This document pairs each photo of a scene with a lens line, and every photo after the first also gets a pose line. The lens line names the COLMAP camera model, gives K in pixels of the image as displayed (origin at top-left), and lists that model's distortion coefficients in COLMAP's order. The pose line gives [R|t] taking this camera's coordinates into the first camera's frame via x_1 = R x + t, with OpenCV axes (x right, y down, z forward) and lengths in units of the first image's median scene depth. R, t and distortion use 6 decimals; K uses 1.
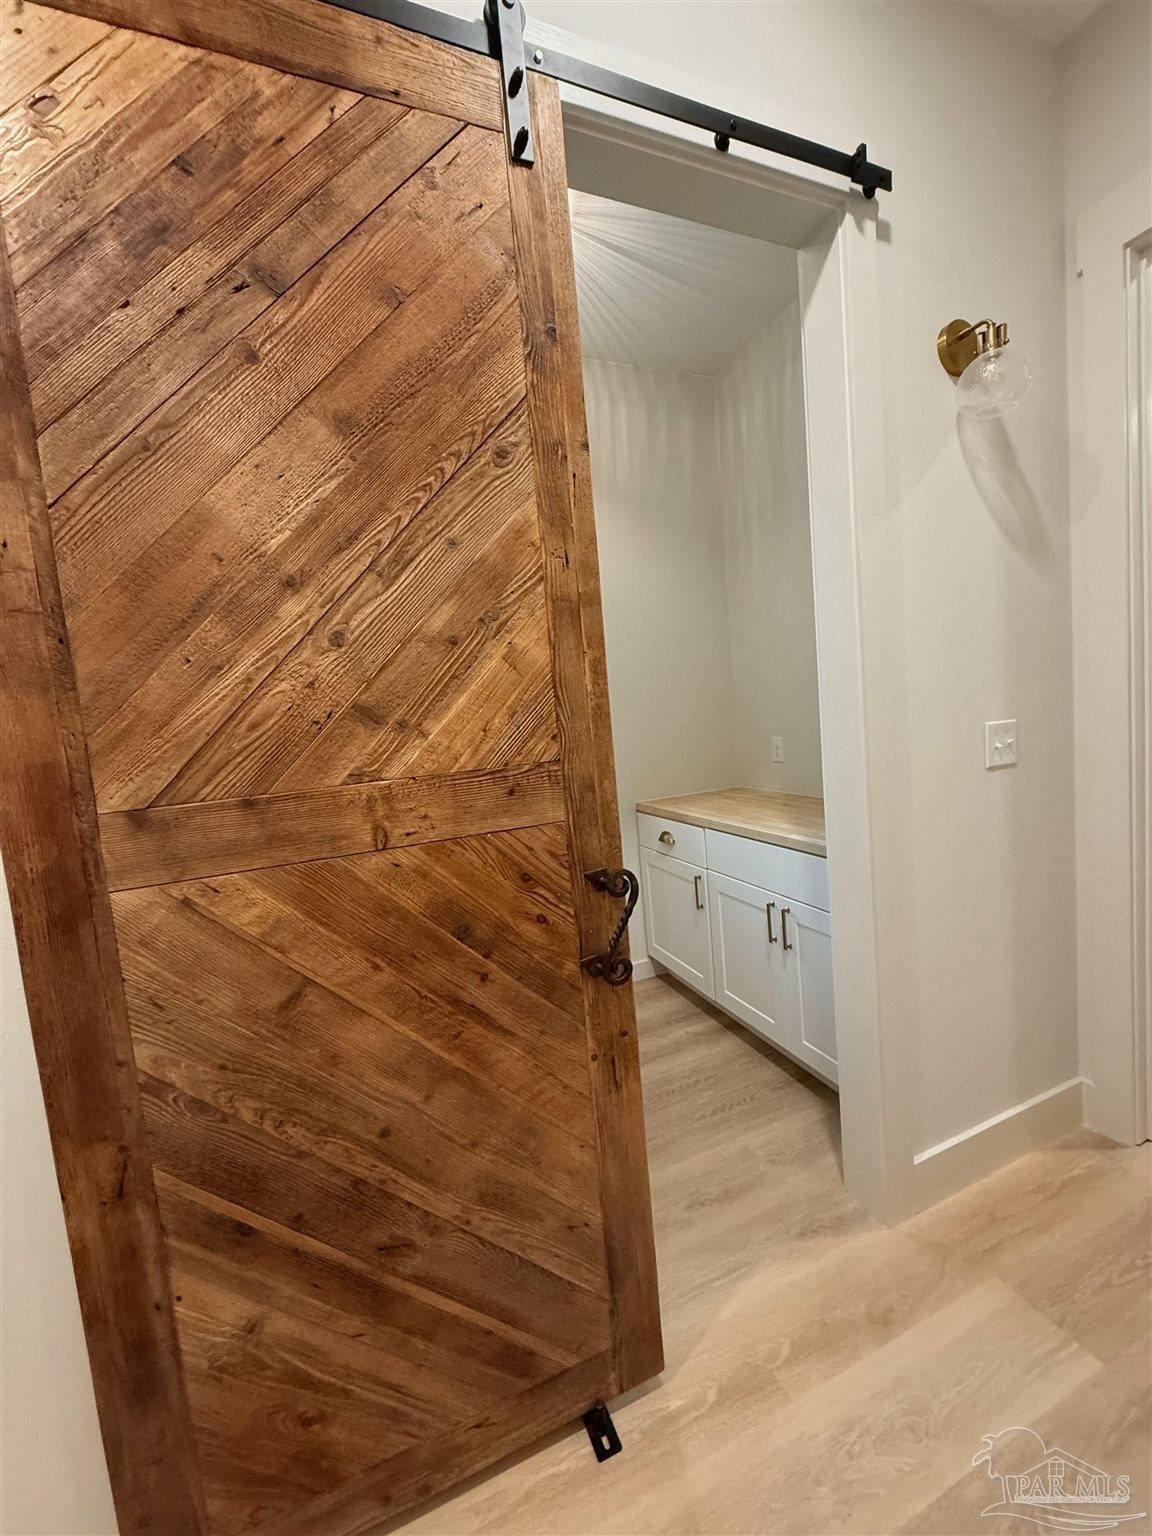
lens RADIAL K [[613.8, 0, 579.0], [0, 613.8, 767.5], [0, 0, 1]] dist [0.002025, 0.000200]
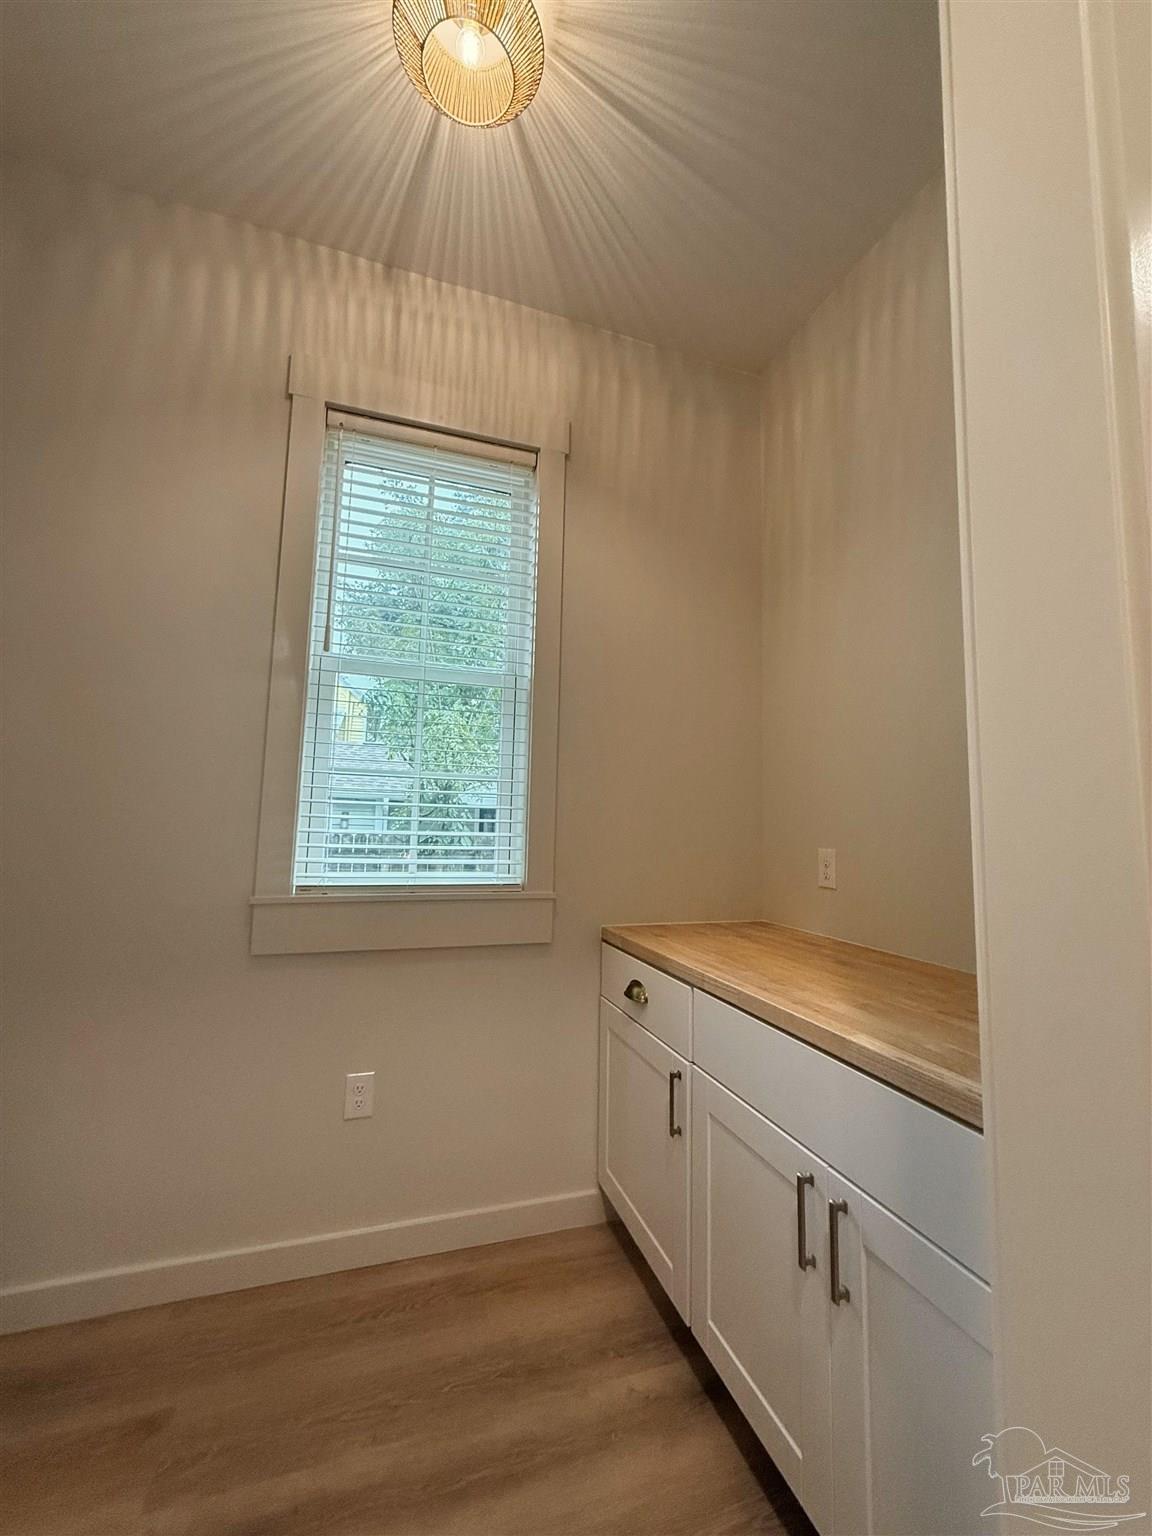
lens RADIAL K [[613.8, 0, 578.3], [0, 613.8, 768.3], [0, 0, 1]] dist [0.002025, 0.000200]
pose [[0.992058, 0.100372, -0.075808, 0.118370], [-0.112732, 0.976831, -0.181915, 0.016432], [0.055792, 0.189017, 0.980388, 0.386493]]
